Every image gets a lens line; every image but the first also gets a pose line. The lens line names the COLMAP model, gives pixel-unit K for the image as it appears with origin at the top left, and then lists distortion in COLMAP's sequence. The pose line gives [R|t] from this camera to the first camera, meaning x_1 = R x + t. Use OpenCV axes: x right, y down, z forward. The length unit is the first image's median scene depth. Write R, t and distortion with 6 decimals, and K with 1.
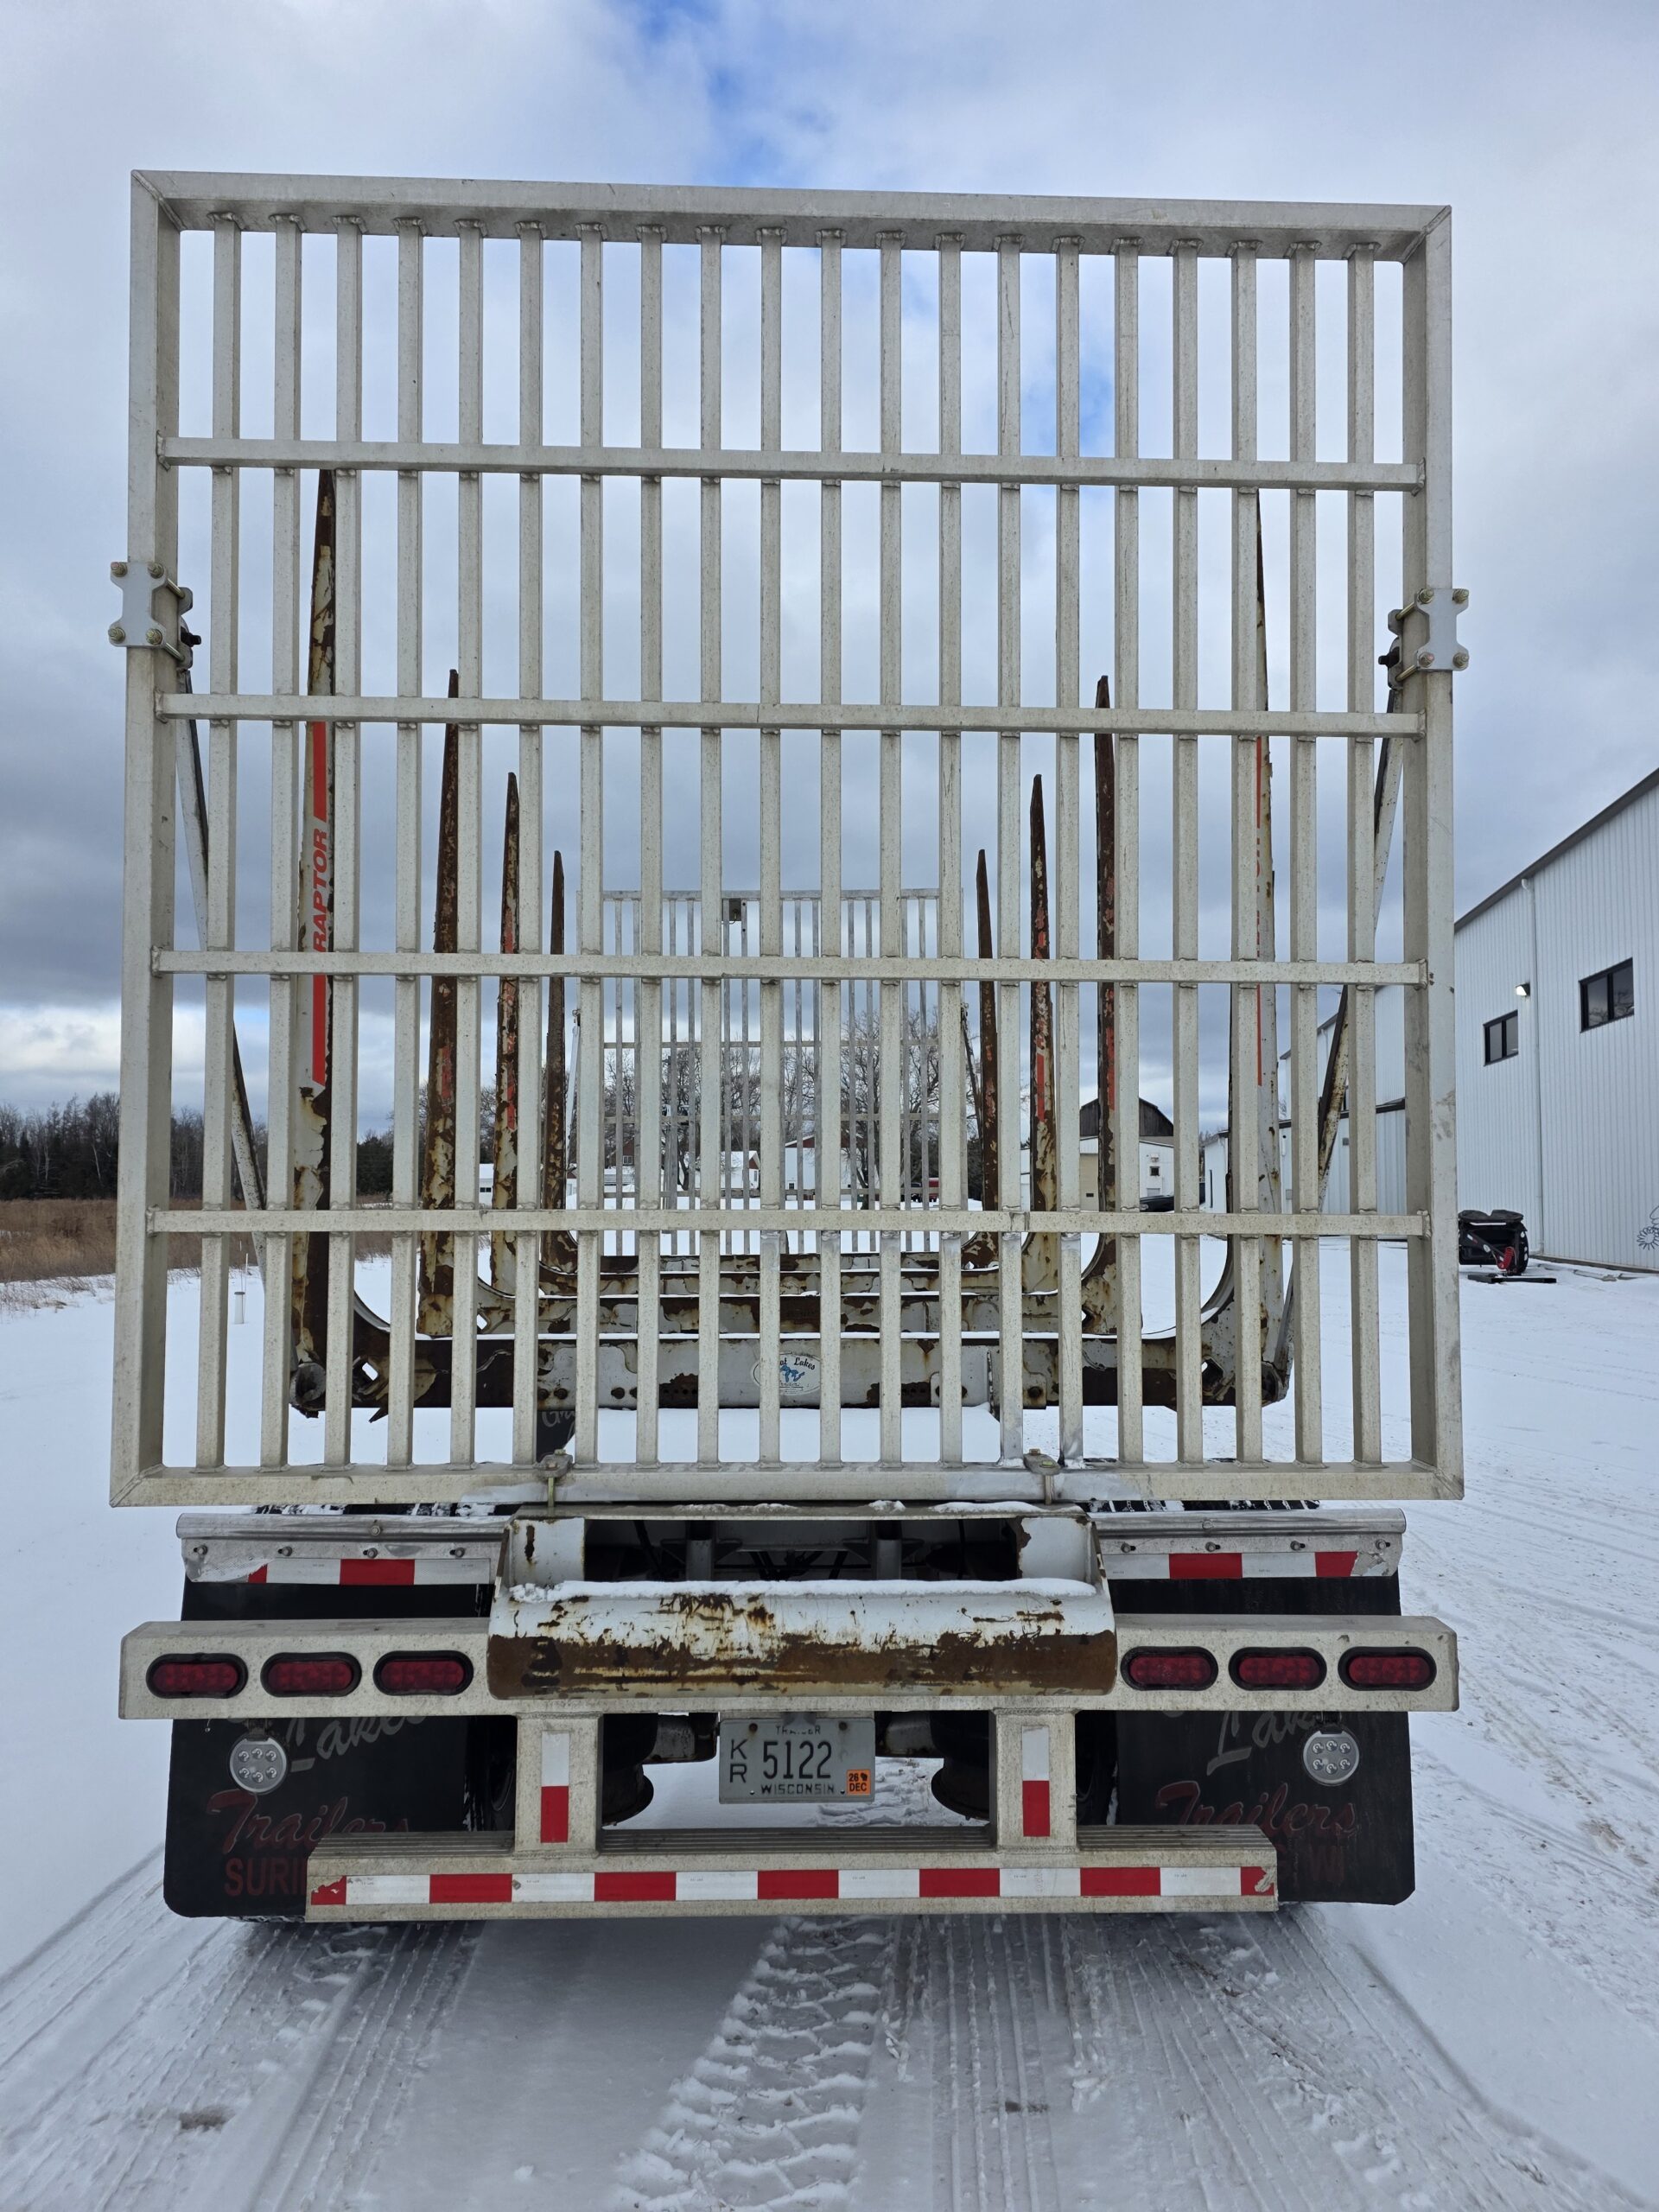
lens RADIAL K [[1491.7, 0, 821.3], [0, 1491.7, 1092.4], [0, 0, 1]] dist [0.066977, -0.052256]
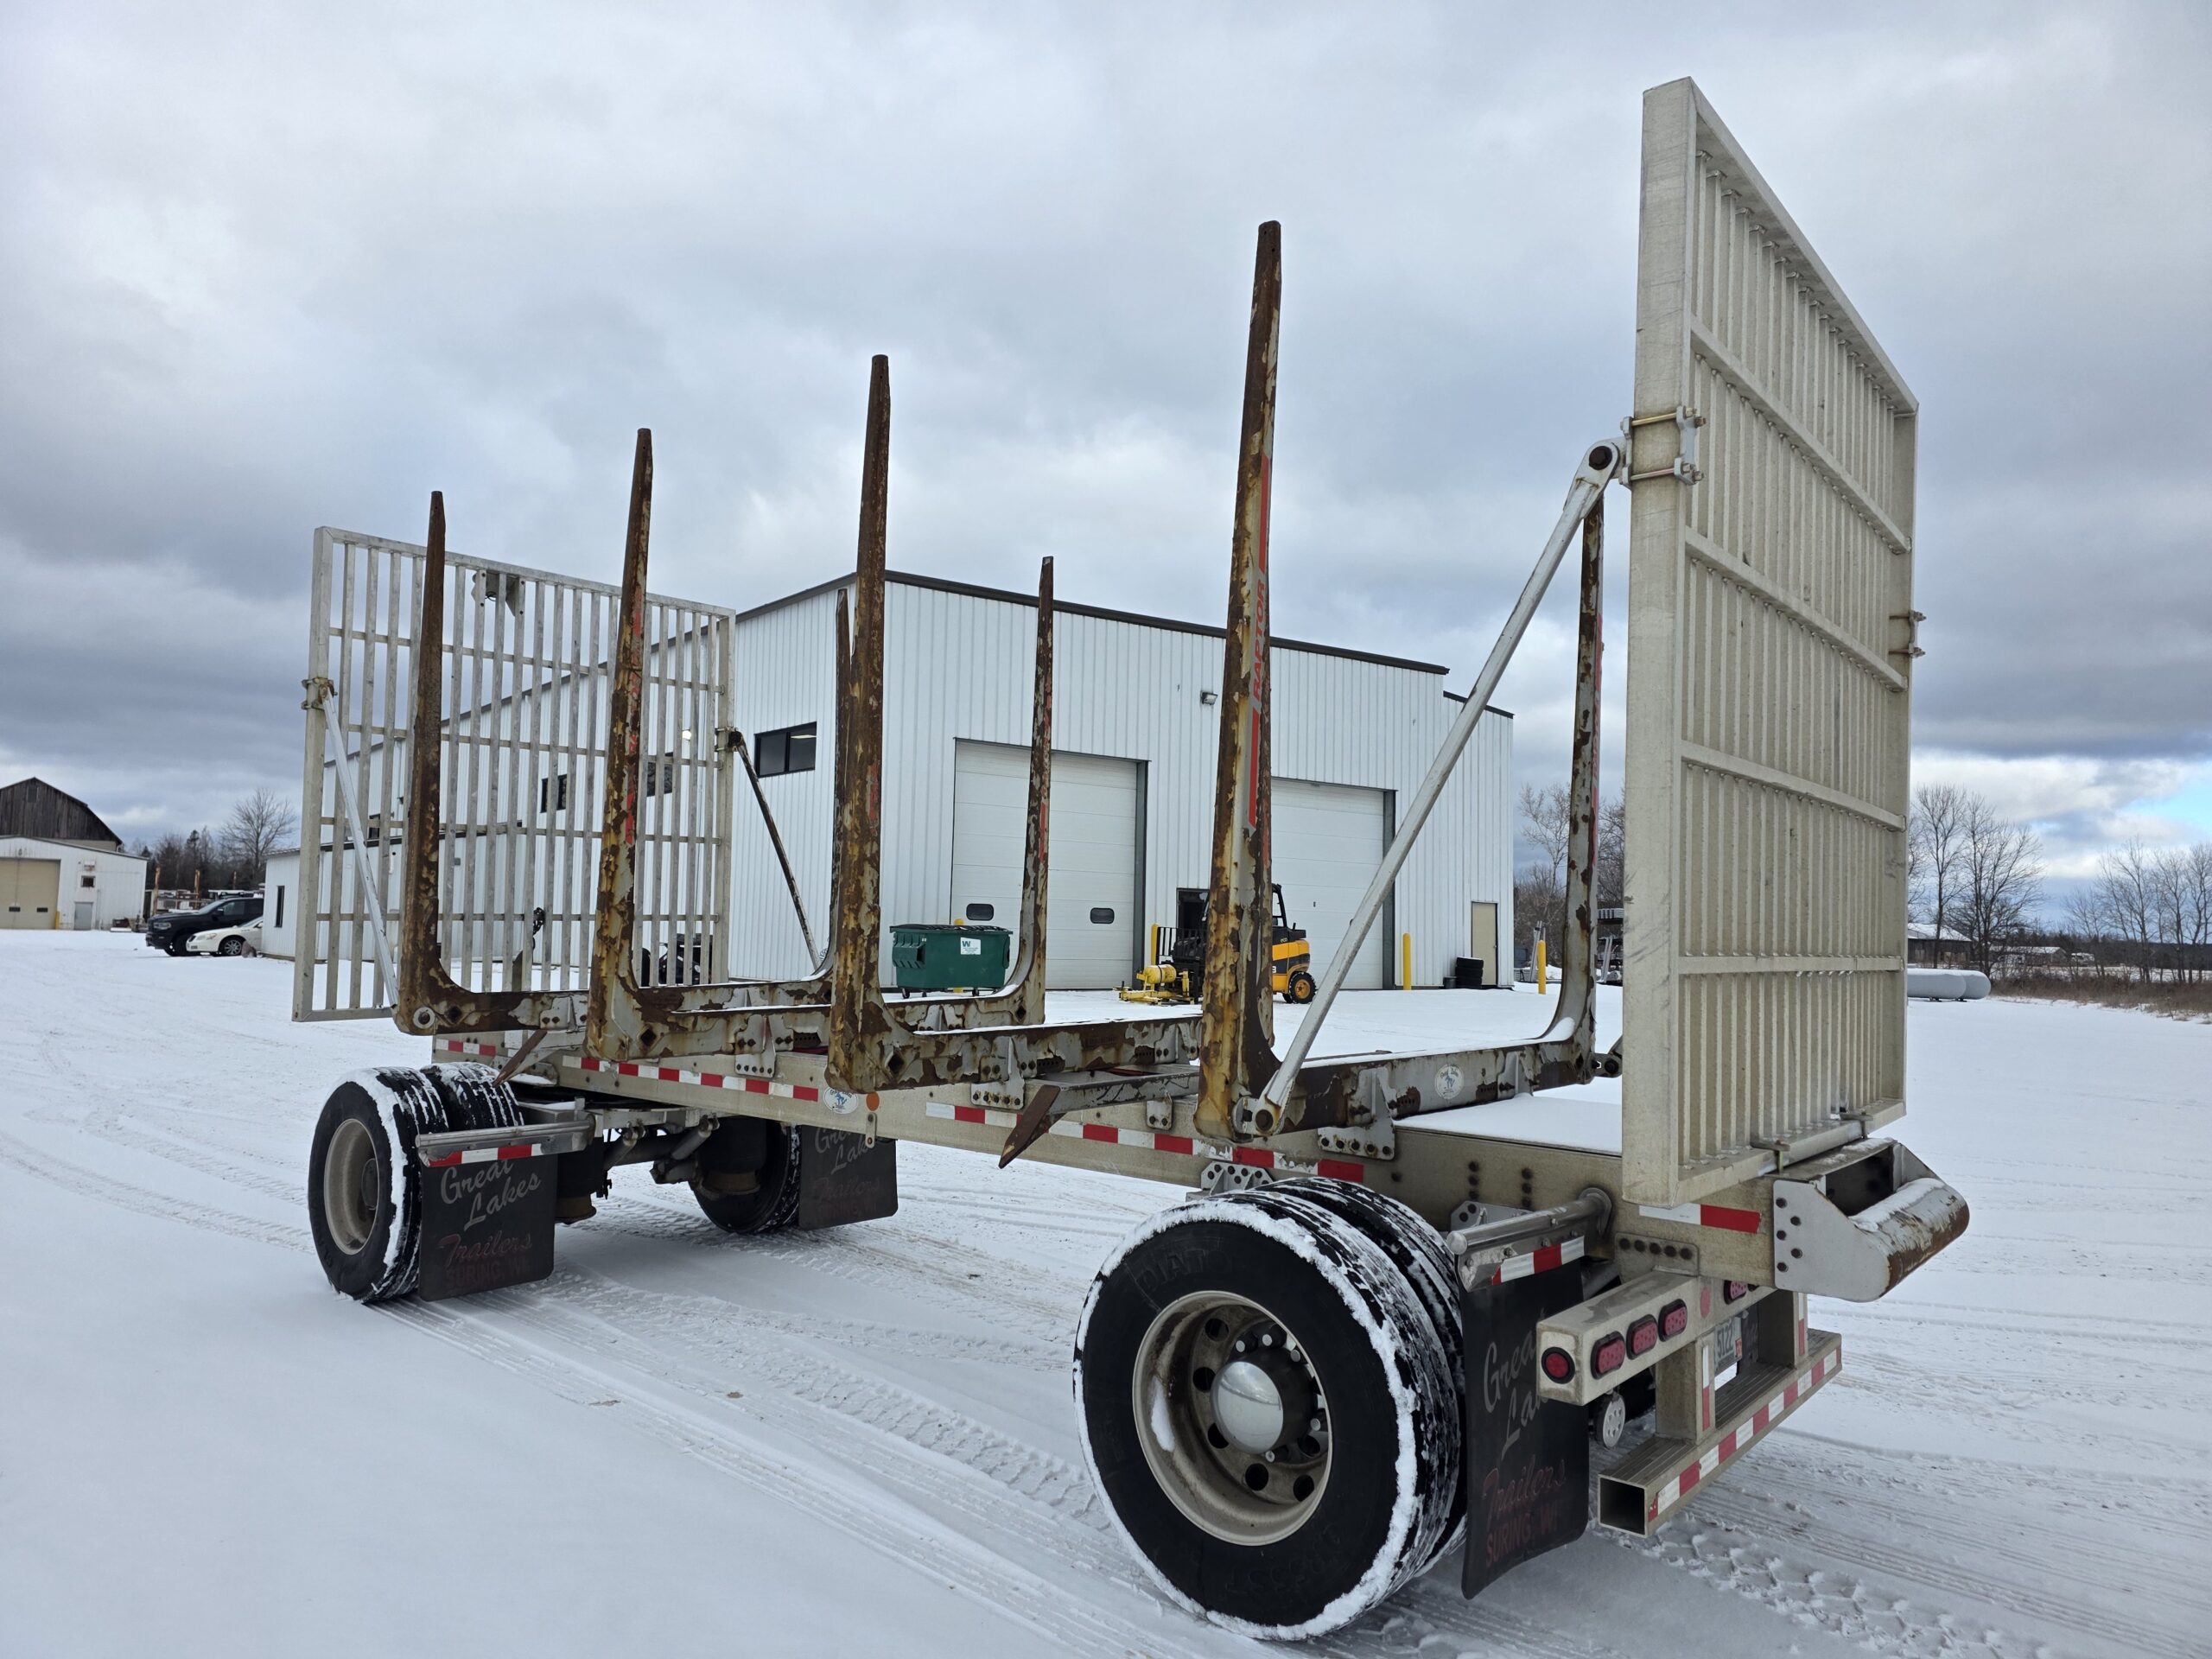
lens RADIAL K [[1491.7, 0, 1112.7], [0, 1491.7, 791.6], [0, 0, 1]] dist [0.066977, -0.052256]
pose [[0.660547, 0.079948, 0.746516, -0.852503], [-0.069895, 0.996544, -0.044880, 0.017068], [-0.747524, -0.022532, 0.663853, 0.278430]]
